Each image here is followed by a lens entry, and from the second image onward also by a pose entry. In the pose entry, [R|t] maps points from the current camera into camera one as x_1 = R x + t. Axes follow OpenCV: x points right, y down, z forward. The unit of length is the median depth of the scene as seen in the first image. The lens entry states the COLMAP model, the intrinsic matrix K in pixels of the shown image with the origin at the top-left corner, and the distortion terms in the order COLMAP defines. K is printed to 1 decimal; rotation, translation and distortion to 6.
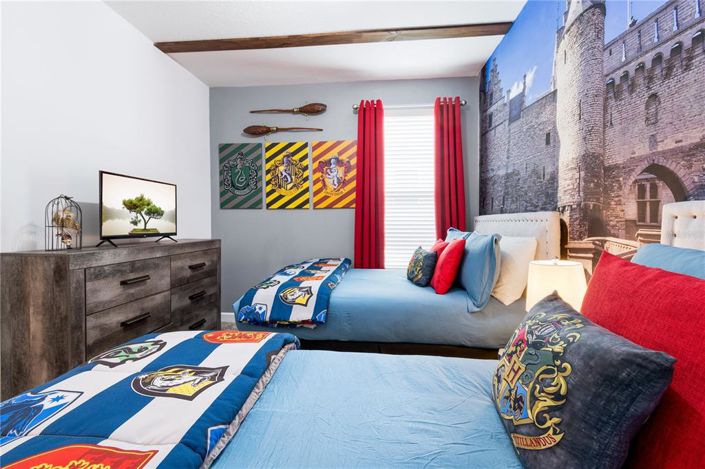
lens RADIAL K [[307.1, 0, 350.2], [0, 307.1, 226.6], [0, 0, 1]] dist [0.008849, -0.000447]
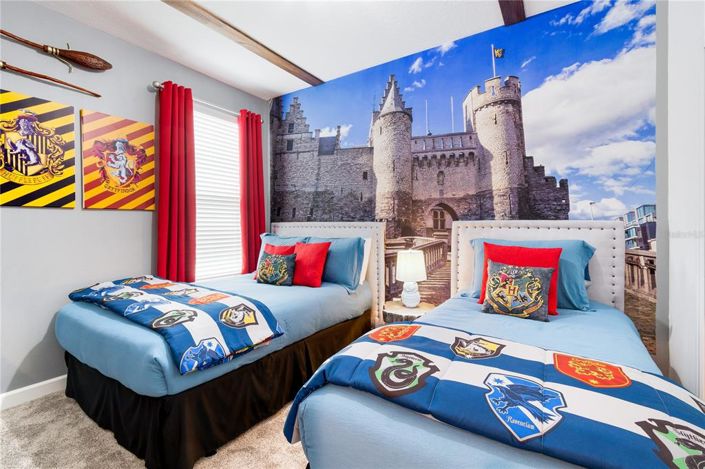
lens RADIAL K [[307.1, 0, 350.2], [0, 307.1, 226.6], [0, 0, 1]] dist [0.008849, -0.000447]
pose [[0.487003, -0.004358, 0.873390, -0.706390], [0.012365, 0.999922, -0.001905, -0.019720], [-0.873313, 0.011727, 0.487019, 0.280082]]
